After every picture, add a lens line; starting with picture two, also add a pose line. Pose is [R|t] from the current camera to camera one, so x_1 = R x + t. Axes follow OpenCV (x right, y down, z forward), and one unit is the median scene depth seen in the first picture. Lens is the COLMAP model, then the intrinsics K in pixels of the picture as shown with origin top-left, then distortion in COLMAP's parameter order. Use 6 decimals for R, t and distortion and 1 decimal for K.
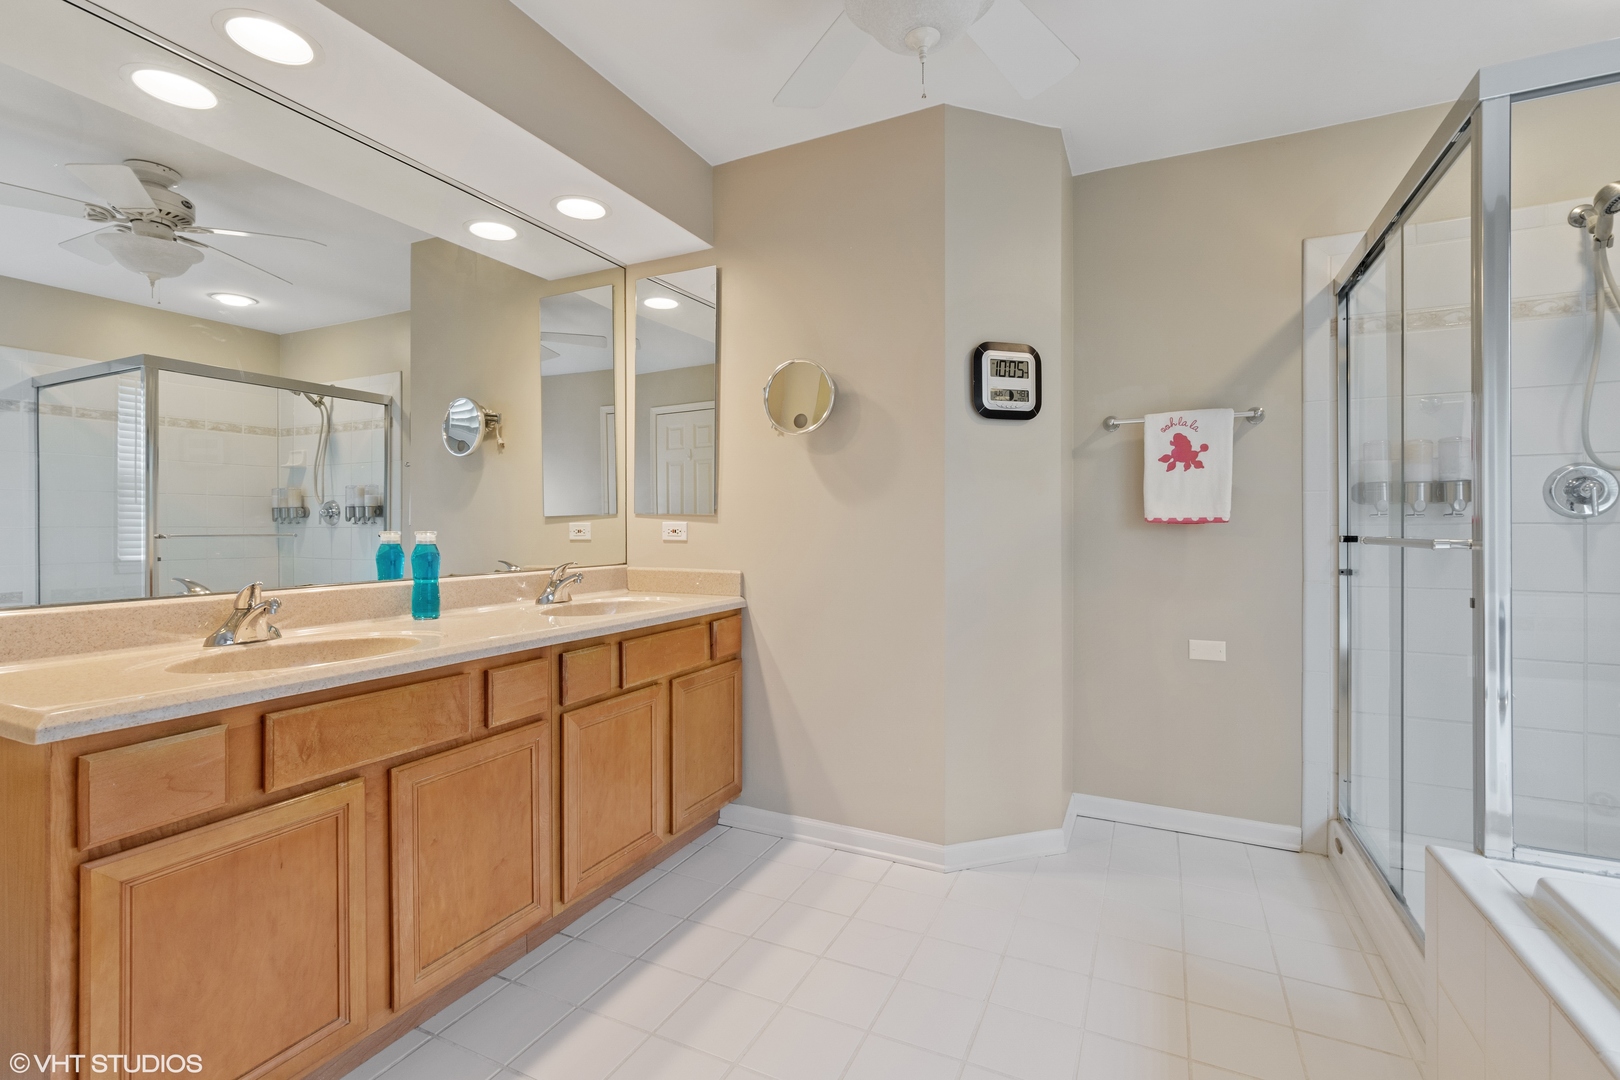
lens RADIAL K [[722.8, 0, 794.0], [0, 722.8, 534.3], [0, 0, 1]] dist [0.000942, -0.000599]
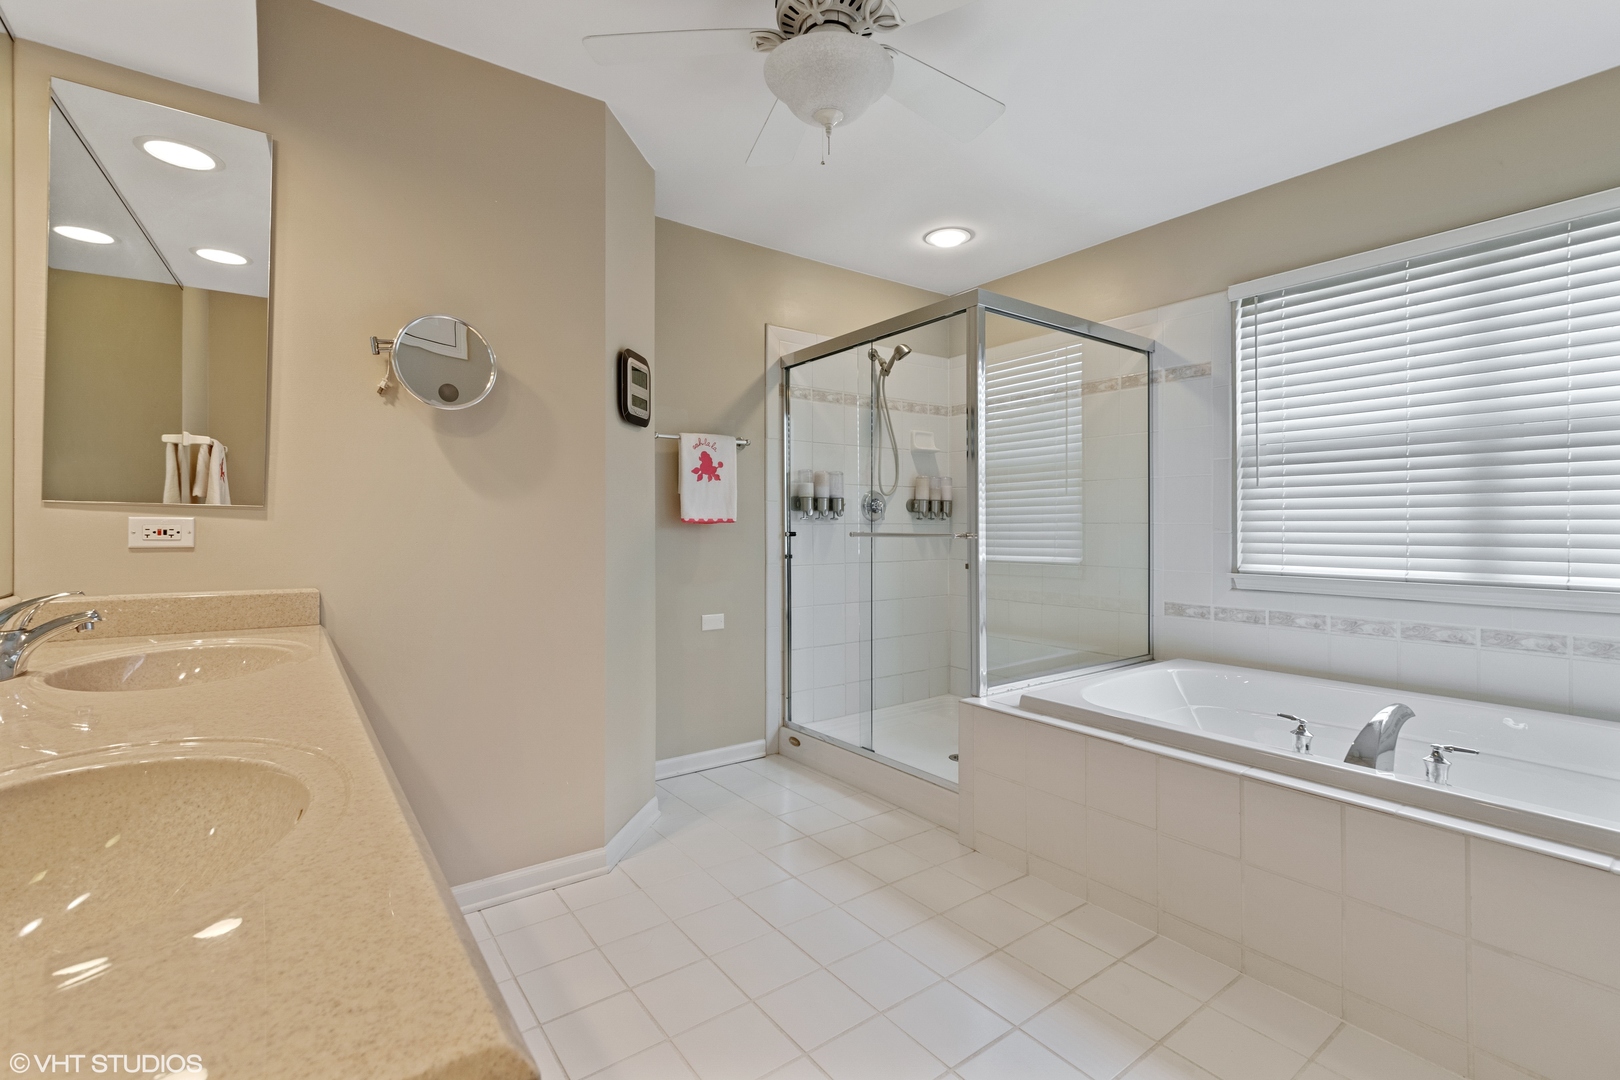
lens RADIAL K [[722.8, 0, 792.3], [0, 722.8, 528.8], [0, 0, 1]] dist [0.000942, -0.000599]
pose [[0.464507, -0.002581, 0.885566, -0.516216], [0.007794, 0.999969, -0.001174, -0.002564], [-0.885535, 0.007447, 0.464513, 0.289184]]
